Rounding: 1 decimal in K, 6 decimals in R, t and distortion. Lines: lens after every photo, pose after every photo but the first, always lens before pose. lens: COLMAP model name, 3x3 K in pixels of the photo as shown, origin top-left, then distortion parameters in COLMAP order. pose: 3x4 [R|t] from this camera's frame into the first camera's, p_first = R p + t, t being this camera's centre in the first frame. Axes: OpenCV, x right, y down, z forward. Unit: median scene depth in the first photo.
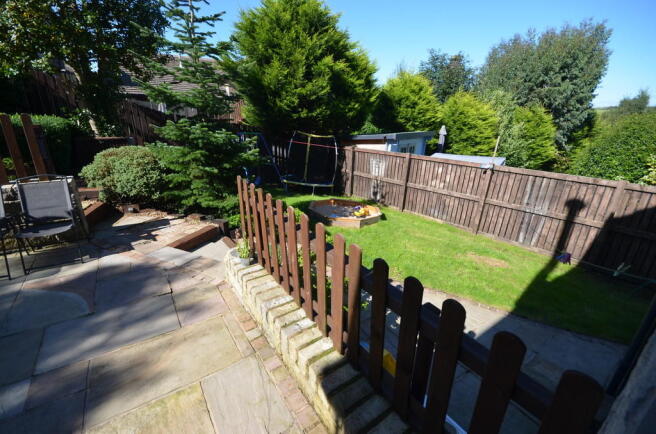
lens RADIAL K [[288.7, 0, 332.1], [0, 288.7, 218.4], [0, 0, 1]] dist [0.000960, -0.003578]
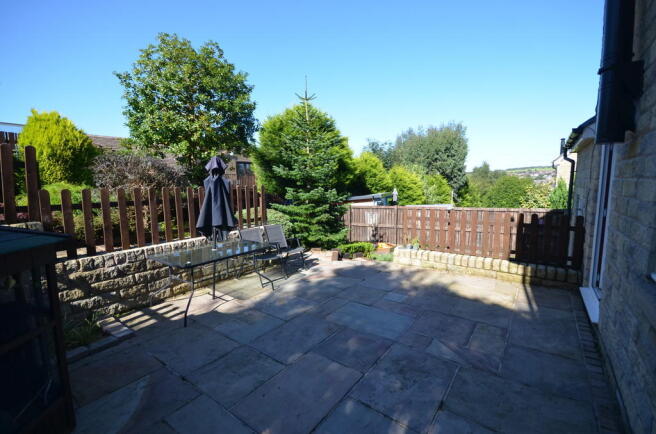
lens RADIAL K [[269.6, 0, 326.7], [0, 269.6, 217.3], [0, 0, 1]] dist [0.002696, 0.000101]
pose [[0.959728, -0.066440, 0.272960, -0.469094], [0.125210, 0.970951, -0.203904, 0.071904], [-0.251483, 0.229870, 0.940168, -0.208775]]
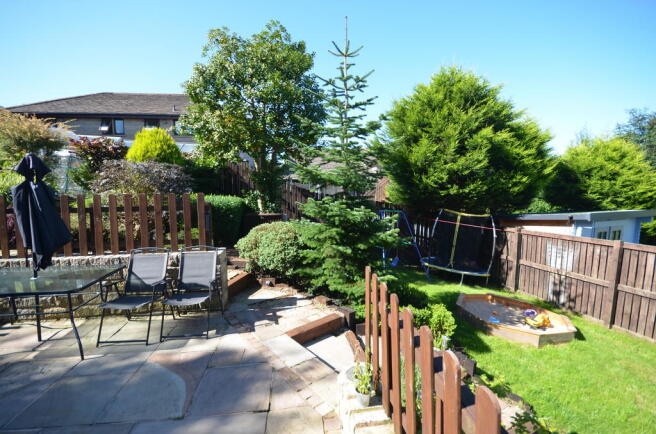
lens RADIAL K [[293.8, 0, 332.2], [0, 293.8, 220.8], [0, 0, 1]] dist [0.002860, -0.001187]
pose [[0.892116, 0.021740, -0.451284, -0.024409], [-0.134688, 0.966223, -0.219710, -0.028909], [0.431264, 0.256789, 0.864911, 0.098879]]
